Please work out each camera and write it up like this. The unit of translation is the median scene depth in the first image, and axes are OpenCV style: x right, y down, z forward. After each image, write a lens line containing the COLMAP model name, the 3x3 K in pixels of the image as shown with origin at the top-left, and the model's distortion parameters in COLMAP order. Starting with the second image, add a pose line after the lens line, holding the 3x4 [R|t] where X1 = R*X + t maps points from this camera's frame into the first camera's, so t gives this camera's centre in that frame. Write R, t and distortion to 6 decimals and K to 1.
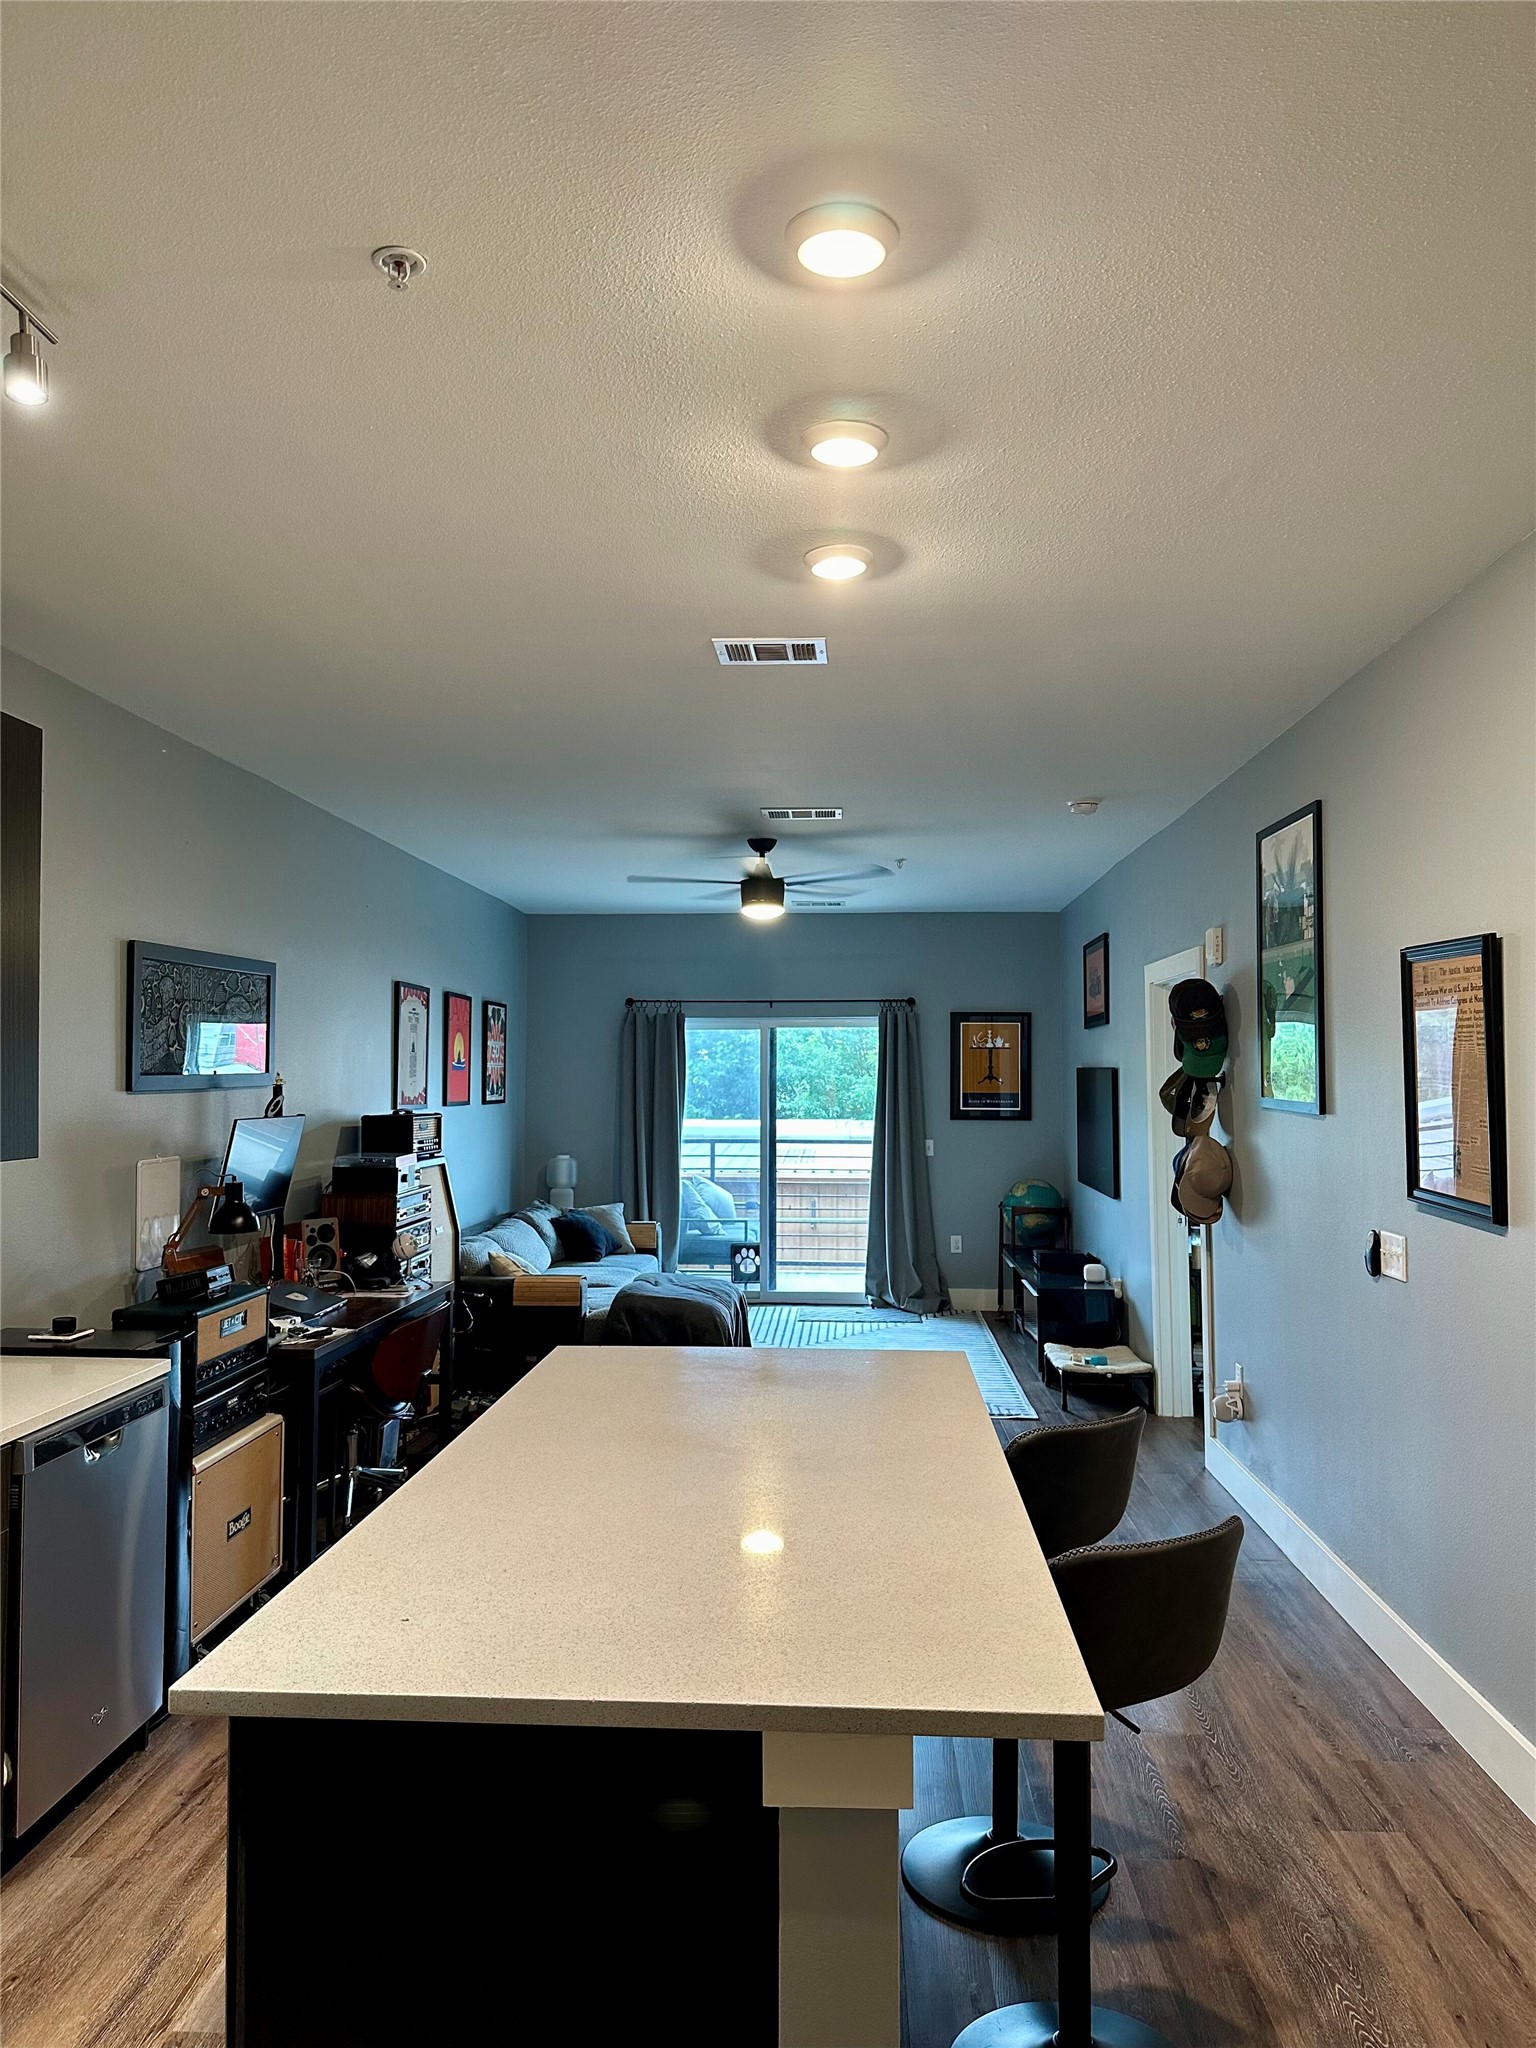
lens RADIAL K [[1427.0, 0, 774.2], [0, 1427.0, 1014.6], [0, 0, 1]] dist [0.080443, -0.101347]
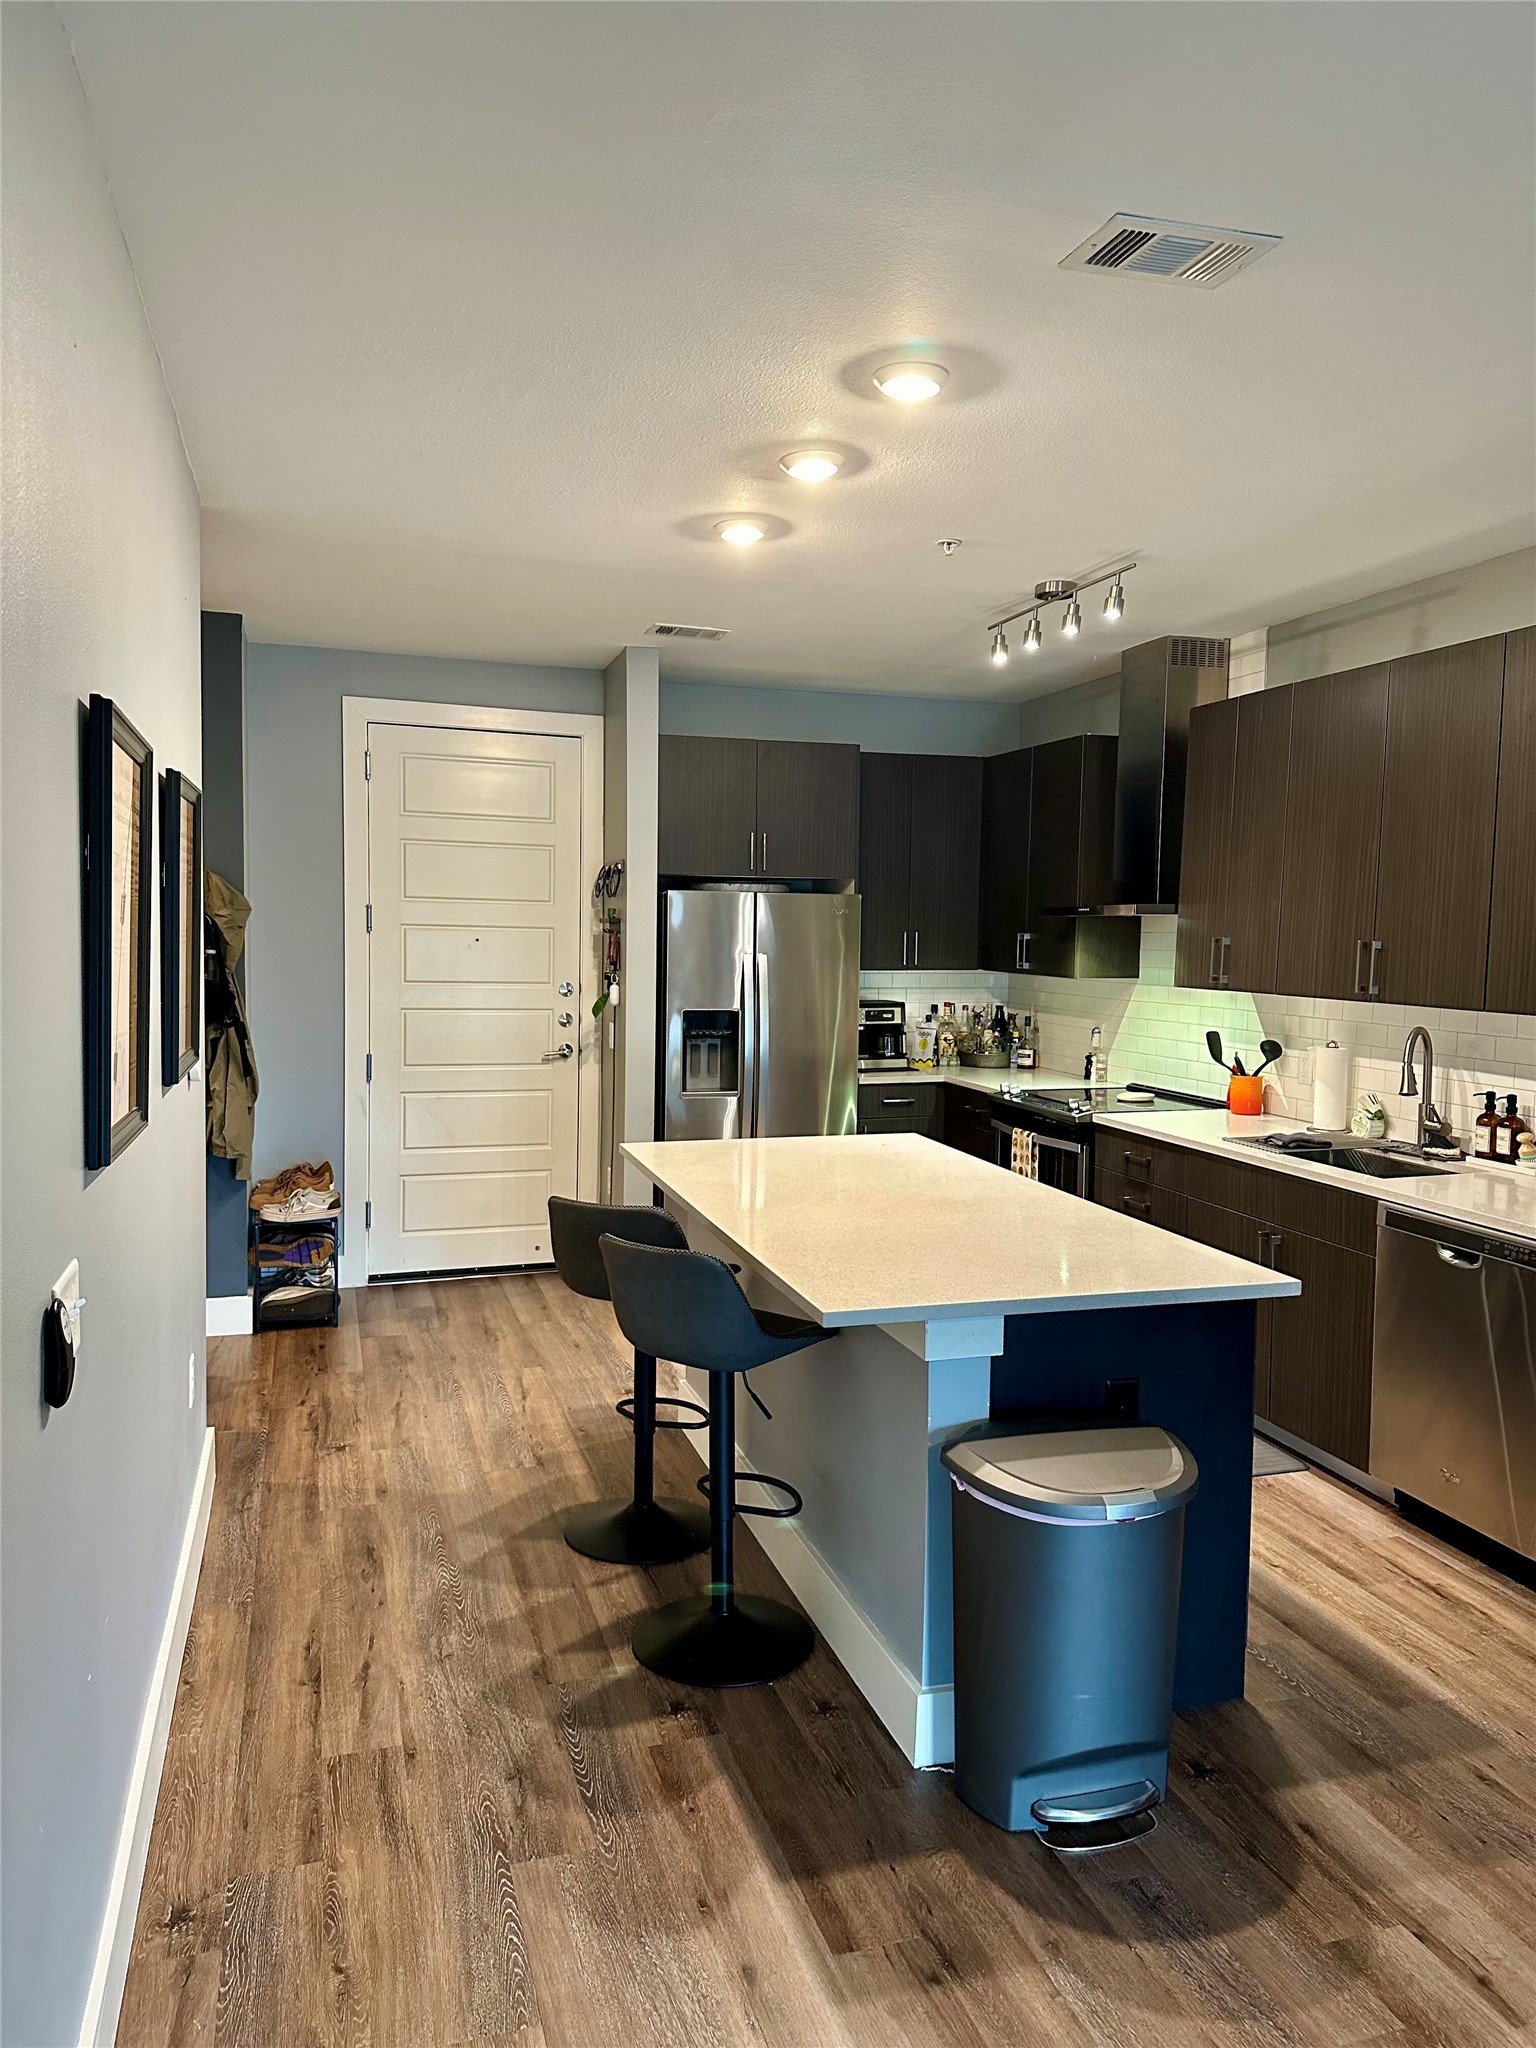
lens RADIAL K [[1427.0, 0, 777.1], [0, 1427.0, 1042.4], [0, 0, 1]] dist [0.080443, -0.101347]
pose [[-0.937595, 0.015247, -0.347395, 0.163018], [0.003758, 0.999424, 0.033722, 0.028062], [0.347709, 0.030312, -0.937112, 0.666852]]
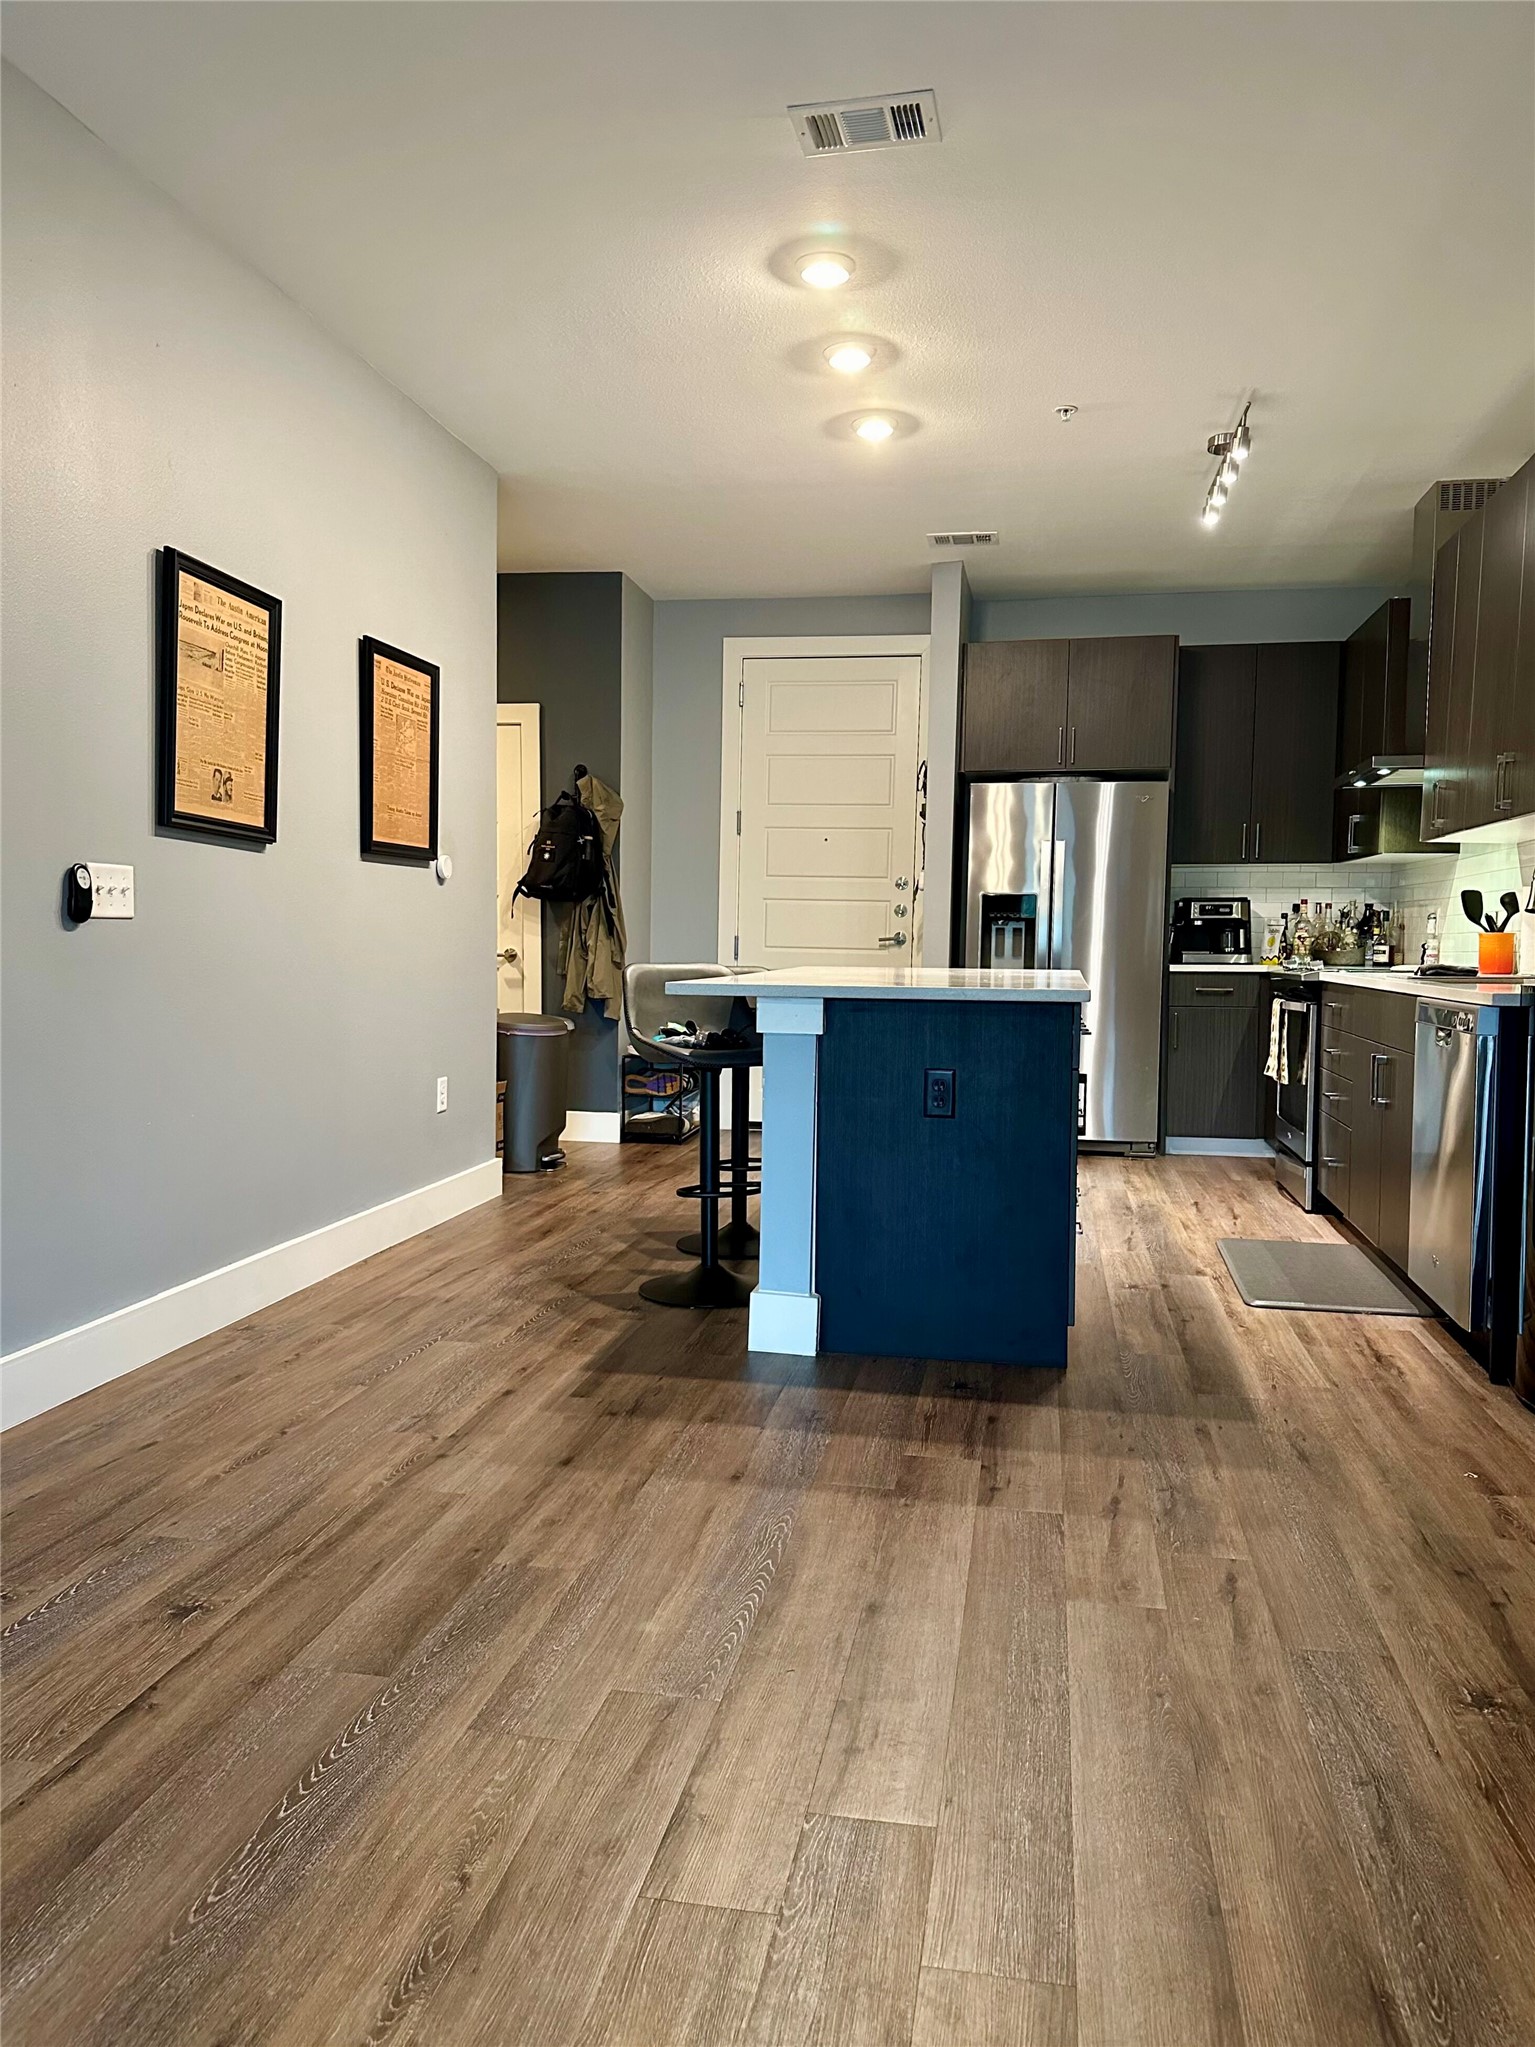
lens RADIAL K [[1426.3, 0, 749.2], [0, 1426.3, 1043.0], [0, 0, 1]] dist [0.080443, -0.101347]
pose [[-0.990905, -0.023692, 0.132457, -0.021859], [-0.019745, 0.999323, 0.031033, 0.097140], [-0.133103, 0.028135, -0.990703, 0.781121]]
